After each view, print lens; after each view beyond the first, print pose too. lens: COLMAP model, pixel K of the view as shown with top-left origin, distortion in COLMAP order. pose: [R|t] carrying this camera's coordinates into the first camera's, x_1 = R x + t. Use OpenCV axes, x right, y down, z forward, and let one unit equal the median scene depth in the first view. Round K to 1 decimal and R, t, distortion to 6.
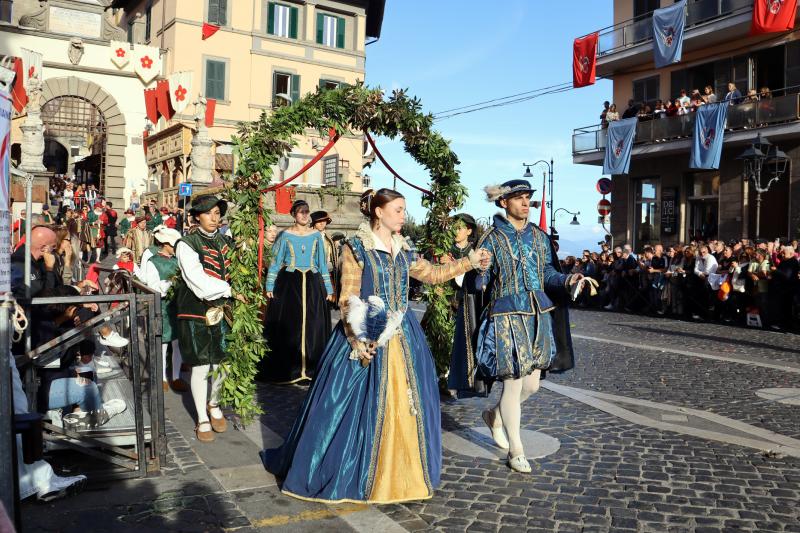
lens RADIAL K [[736.9, 0, 398.4], [0, 736.9, 282.3], [0, 0, 1]] dist [-0.185019, 0.139594]
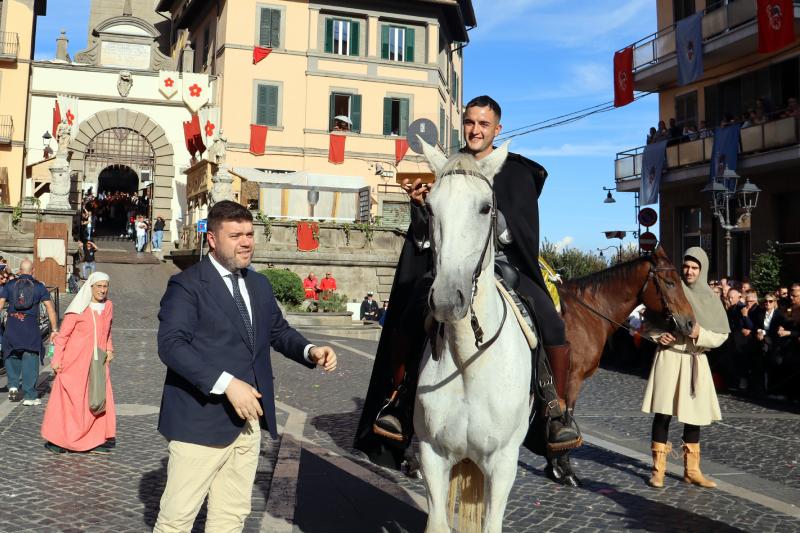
lens RADIAL K [[1048.1, 0, 398.3], [0, 1048.1, 166.2], [0, 0, 1]] dist [-0.165664, -0.007967]
pose [[0.959363, -0.023606, -0.281186, 0.325968], [-0.019152, 0.988749, -0.148350, -0.000764], [0.281524, 0.147707, 0.948118, -0.269653]]
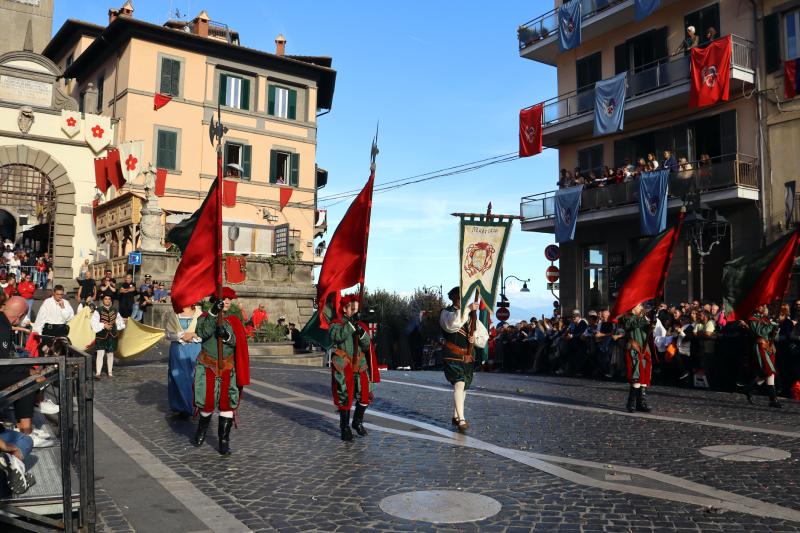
lens RADIAL K [[736.9, 0, 398.4], [0, 736.9, 282.3], [0, 0, 1]] dist [-0.185019, 0.139594]
pose [[0.998058, -0.007380, 0.061859, 0.005053], [0.013238, 0.995405, -0.094837, 0.002336], [-0.060875, 0.095471, 0.993569, -0.000029]]
